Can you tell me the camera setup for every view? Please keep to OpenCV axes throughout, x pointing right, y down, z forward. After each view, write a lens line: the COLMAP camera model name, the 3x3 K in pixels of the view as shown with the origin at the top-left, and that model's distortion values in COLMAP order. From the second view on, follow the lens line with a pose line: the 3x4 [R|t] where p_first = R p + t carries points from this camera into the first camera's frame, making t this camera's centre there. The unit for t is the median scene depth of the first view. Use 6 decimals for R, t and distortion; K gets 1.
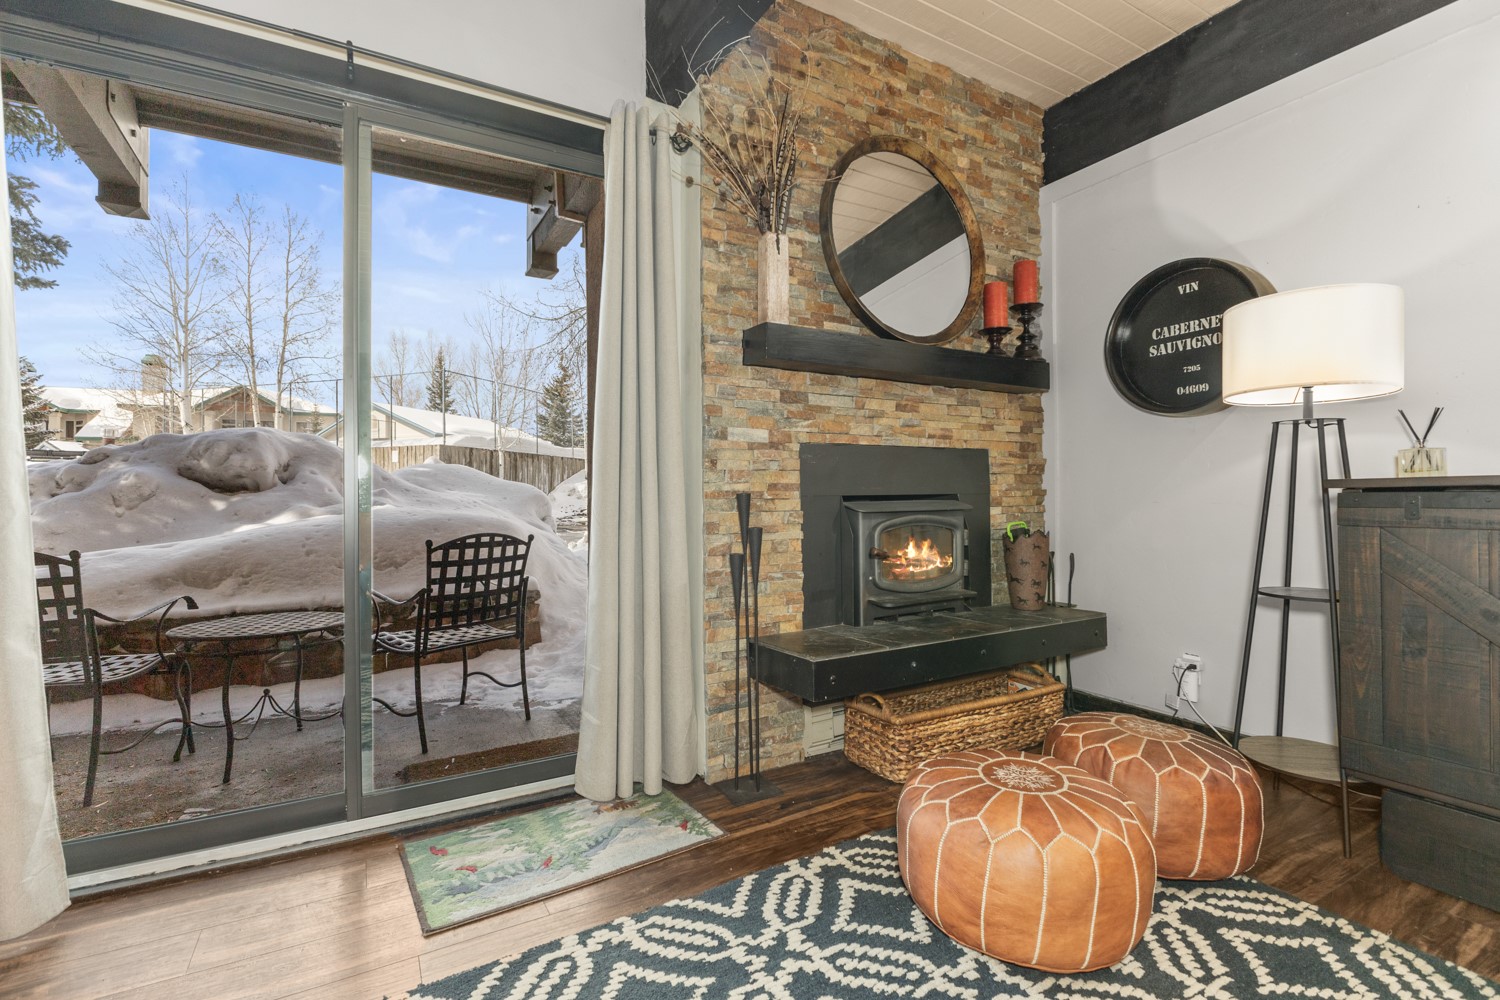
lens RADIAL K [[686.8, 0, 745.7], [0, 686.8, 491.1], [0, 0, 1]] dist [-0.010888, -0.001142]
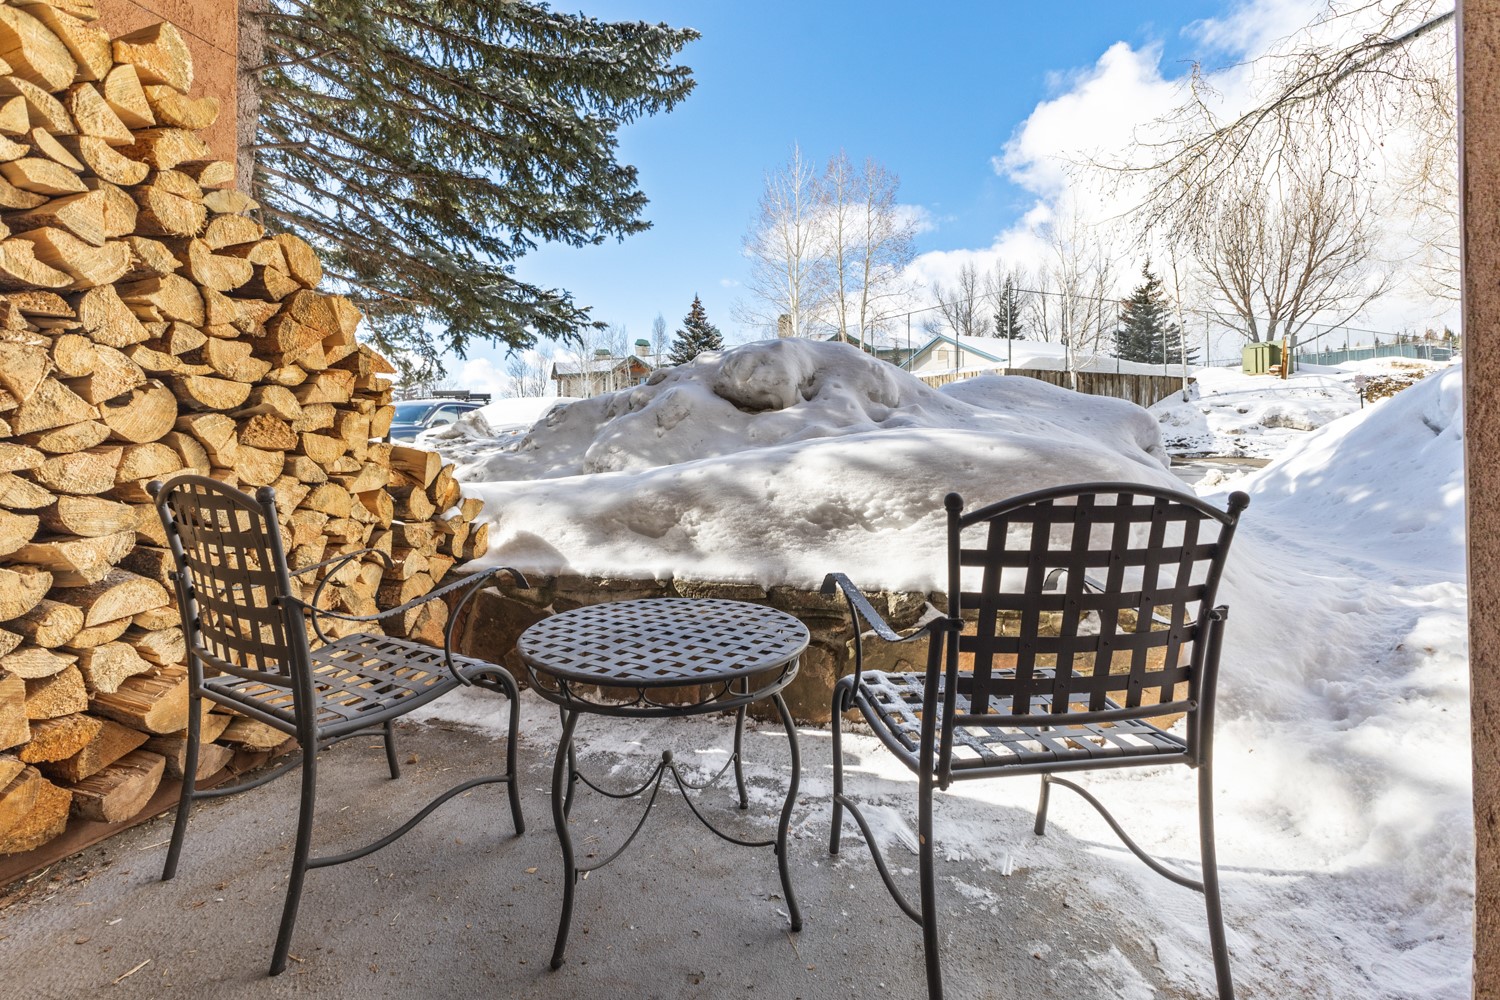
lens RADIAL K [[659.5, 0, 724.8], [0, 659.5, 425.4], [0, 0, 1]] dist [0.018007, -0.005014]
pose [[0.678583, -0.005428, -0.734504, -0.357746], [0.011812, 0.999924, 0.003523, 0.037241], [0.734429, -0.011067, 0.678595, 0.850300]]
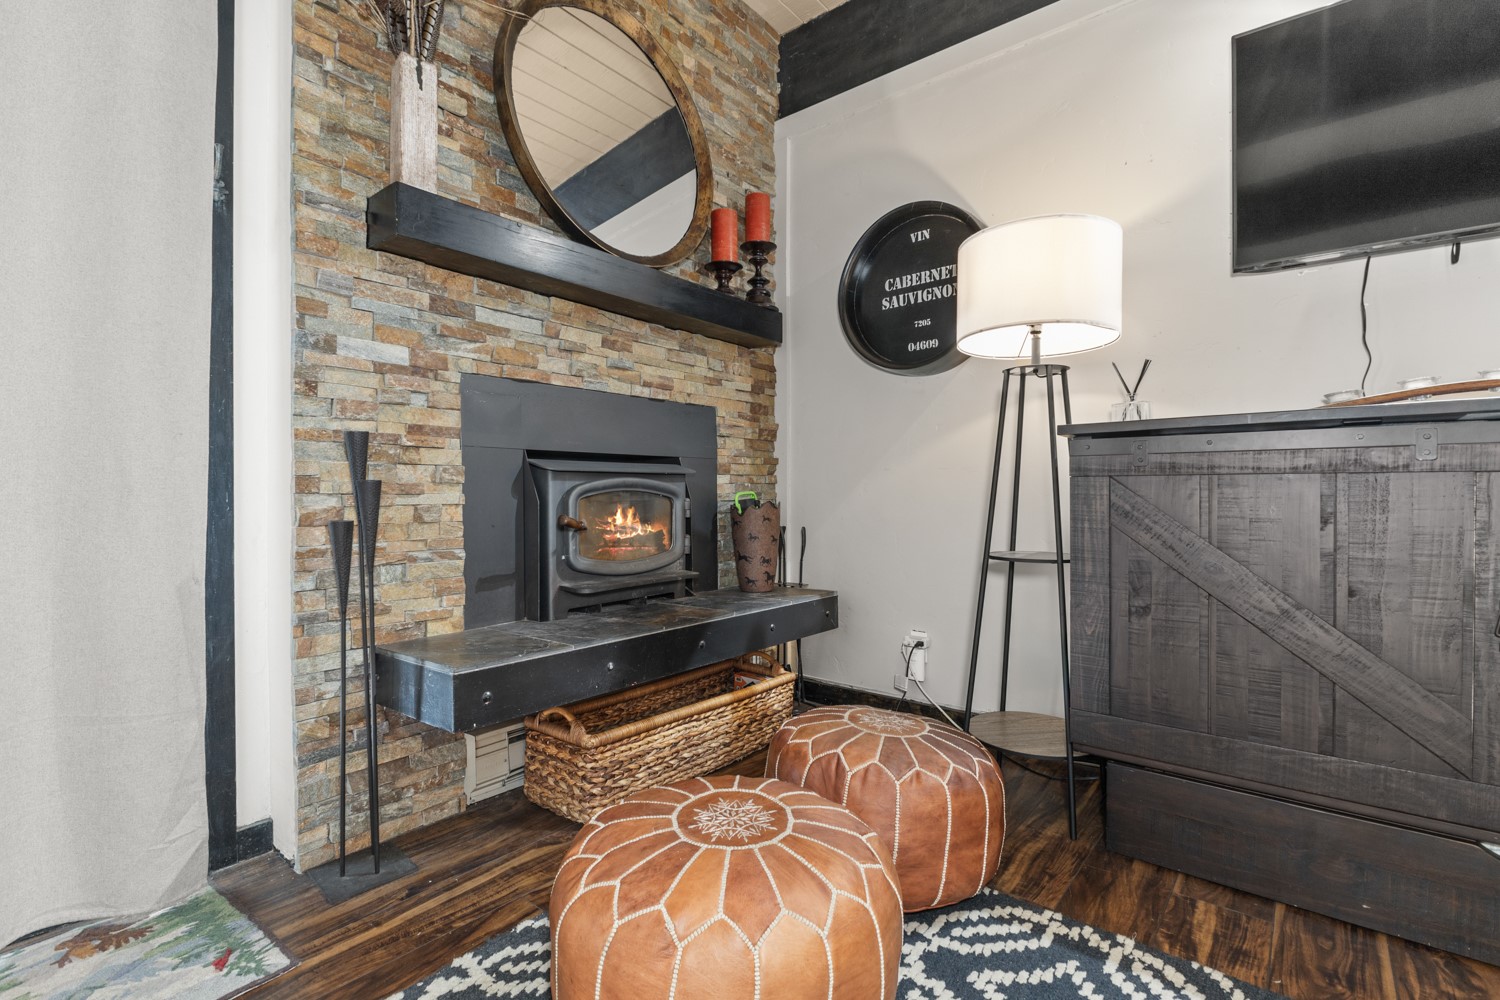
lens RADIAL K [[686.8, 0, 752.8], [0, 686.8, 497.3], [0, 0, 1]] dist [-0.010888, -0.001142]
pose [[0.933148, 0.003953, 0.359471, 0.103469], [-0.008345, 0.999908, 0.010667, 0.049750], [-0.359396, -0.012953, 0.933095, 0.209467]]
